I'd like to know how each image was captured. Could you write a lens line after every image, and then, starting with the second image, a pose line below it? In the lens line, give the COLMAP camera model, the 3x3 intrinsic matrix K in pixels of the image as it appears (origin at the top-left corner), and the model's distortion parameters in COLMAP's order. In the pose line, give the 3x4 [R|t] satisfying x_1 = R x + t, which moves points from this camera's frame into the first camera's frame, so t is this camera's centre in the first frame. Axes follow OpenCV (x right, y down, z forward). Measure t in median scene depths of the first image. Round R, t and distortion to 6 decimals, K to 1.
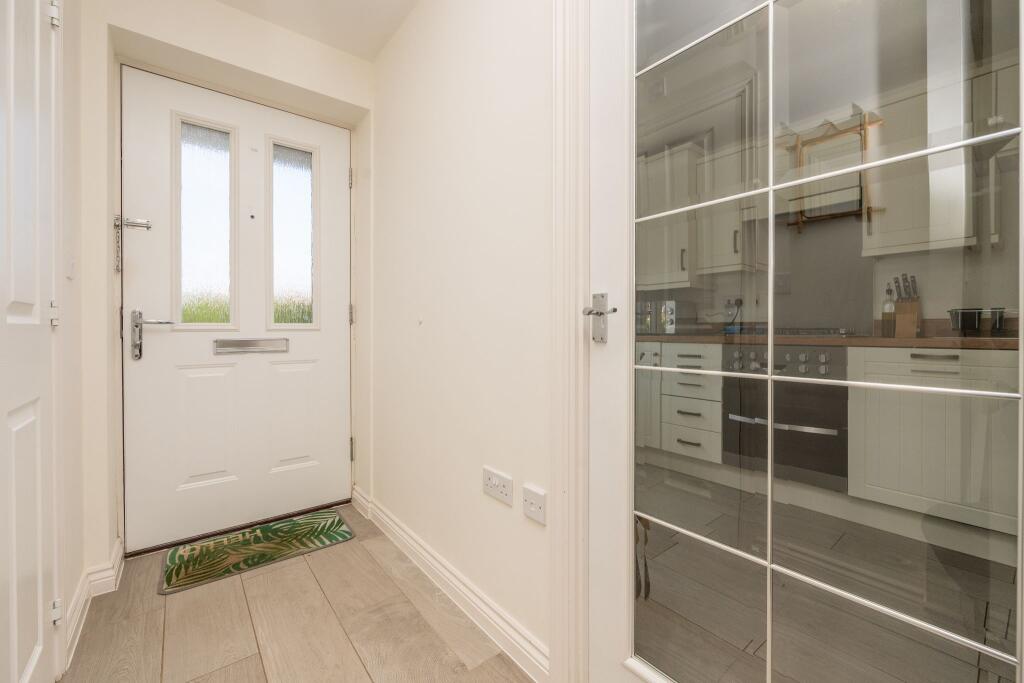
lens RADIAL K [[421.8, 0, 512.7], [0, 421.8, 337.7], [0, 0, 1]] dist [-0.004991, -0.000234]
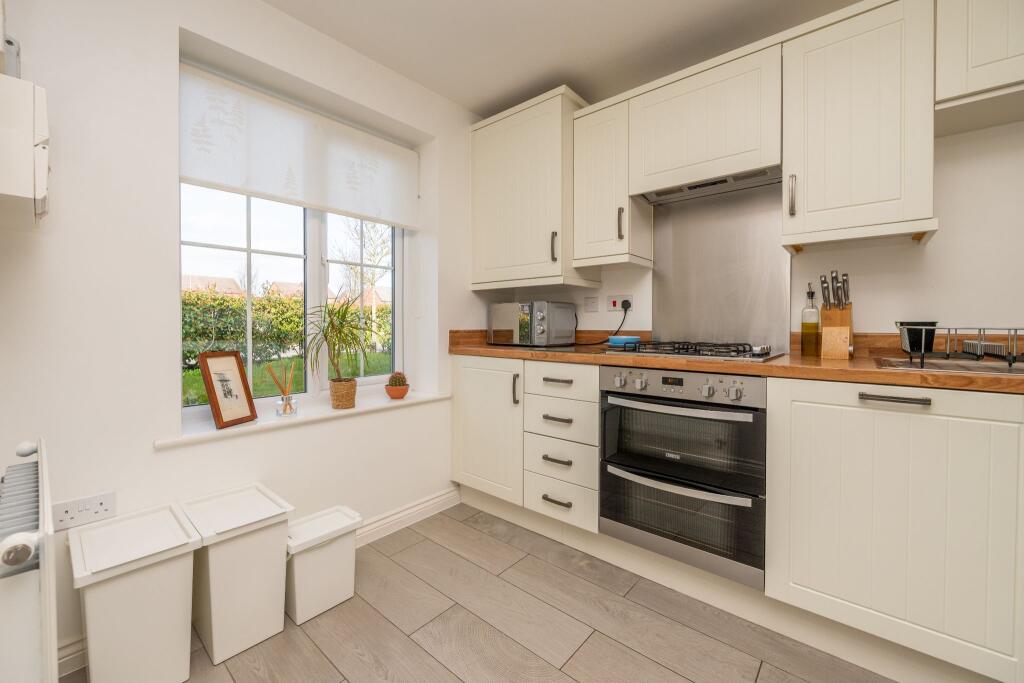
lens RADIAL K [[412.7, 0, 508.9], [0, 412.7, 339.7], [0, 0, 1]] dist [-0.000456, 0.000078]
pose [[0.983867, -0.005007, 0.178830, 0.227639], [0.001774, 0.999832, 0.018239, -0.041850], [-0.178891, -0.017627, 0.983711, 0.352489]]
